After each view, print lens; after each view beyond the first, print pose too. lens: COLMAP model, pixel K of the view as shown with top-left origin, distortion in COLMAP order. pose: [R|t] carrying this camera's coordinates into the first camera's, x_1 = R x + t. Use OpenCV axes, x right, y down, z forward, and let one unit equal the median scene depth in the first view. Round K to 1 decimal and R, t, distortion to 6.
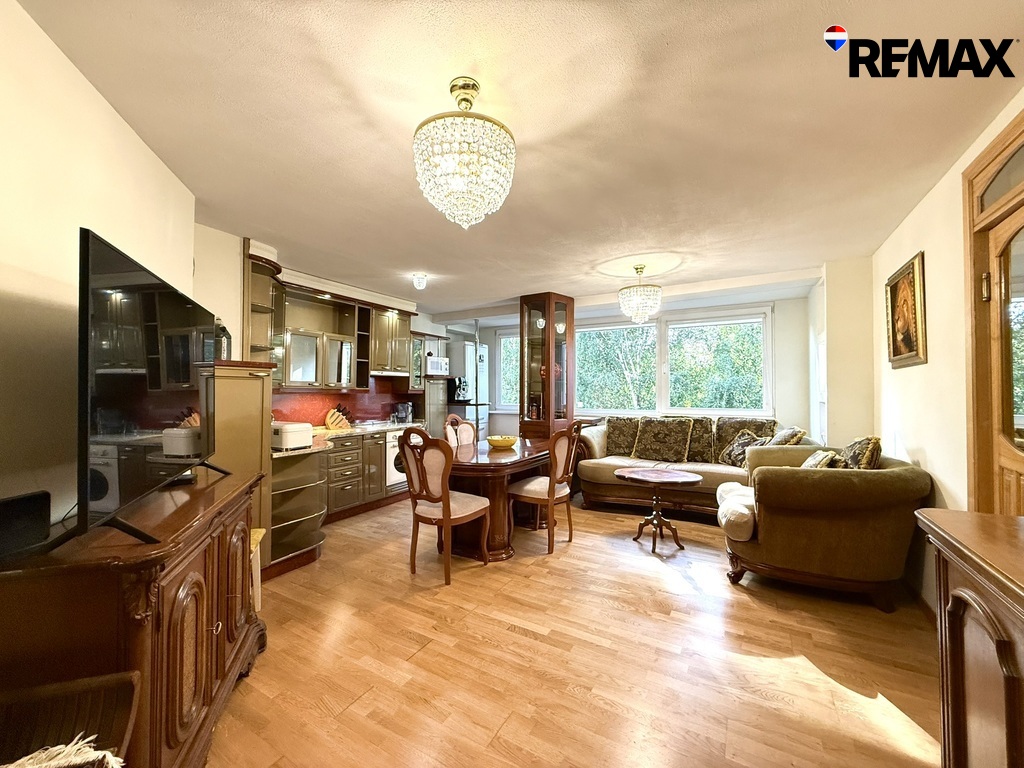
lens RADIAL K [[409.5, 0, 513.2], [0, 409.5, 383.8], [0, 0, 1]] dist [-0.001943, -0.000364]
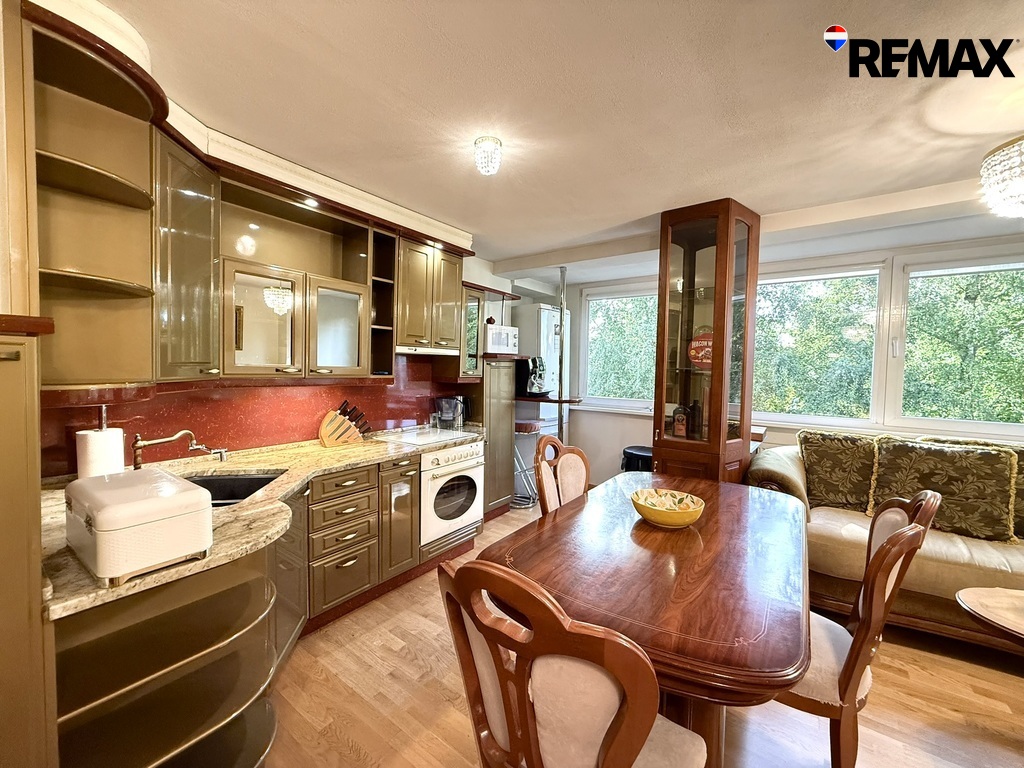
lens RADIAL K [[409.5, 0, 511.5], [0, 409.5, 382.2], [0, 0, 1]] dist [-0.001943, -0.000364]
pose [[0.994239, 0.022116, -0.104879, -0.113576], [-0.016416, 0.998357, 0.054901, -0.013871], [0.105920, -0.052863, 0.992968, 0.404484]]
